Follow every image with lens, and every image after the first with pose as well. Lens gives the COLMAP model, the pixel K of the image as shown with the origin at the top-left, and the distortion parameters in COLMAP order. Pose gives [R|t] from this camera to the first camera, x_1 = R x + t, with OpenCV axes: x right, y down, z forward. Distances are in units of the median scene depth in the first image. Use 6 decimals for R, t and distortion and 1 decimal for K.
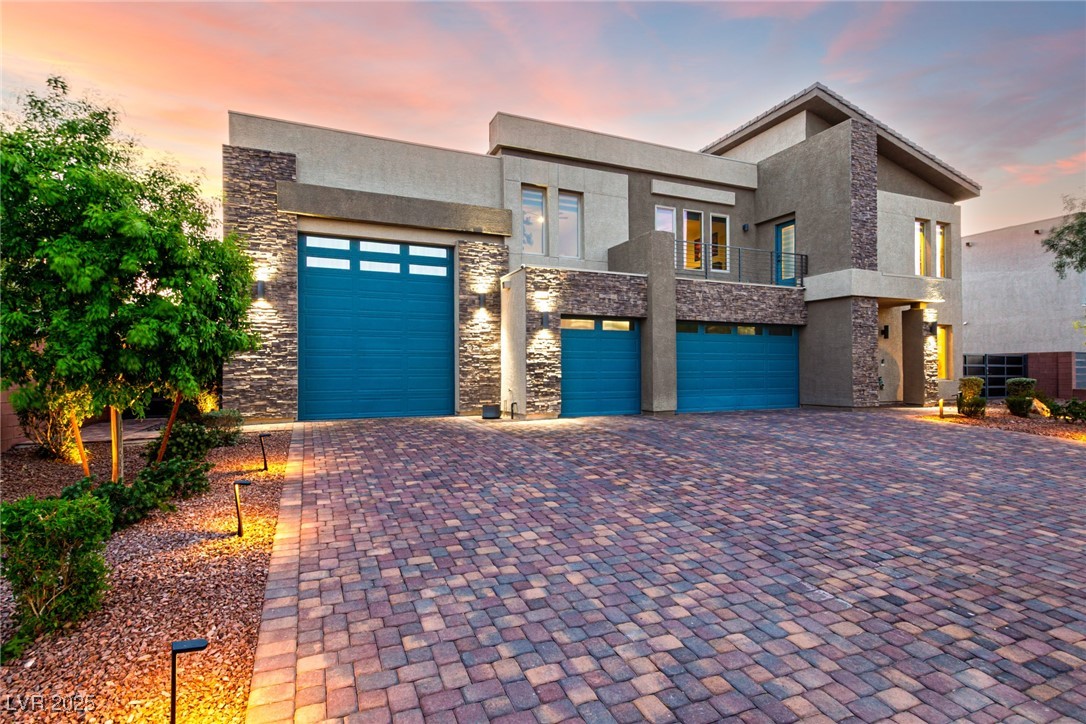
lens RADIAL K [[446.6, 0, 542.8], [0, 446.6, 312.9], [0, 0, 1]] dist [0.008491, 0.000029]
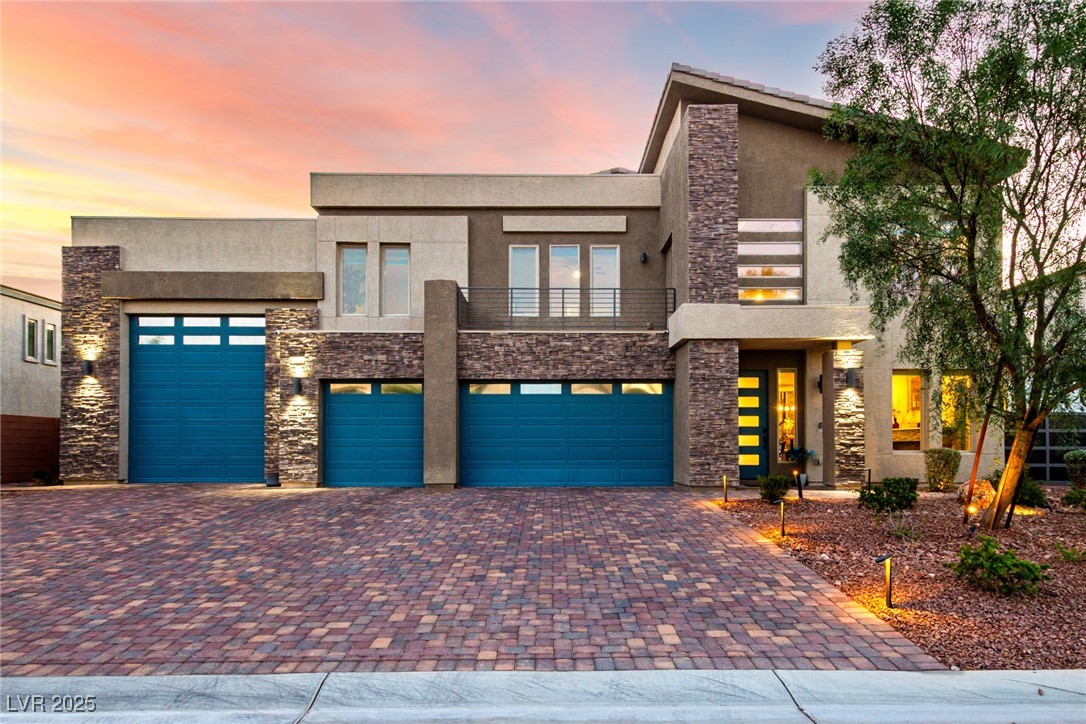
lens RADIAL K [[531.6, 0, 549.2], [0, 531.6, 369.4], [0, 0, 1]] dist [0.011564, -0.000131]
pose [[0.943479, -0.042373, -0.328712, 0.851094], [0.041091, 0.999097, -0.010849, 0.014506], [0.328875, -0.003271, 0.944368, 0.079171]]
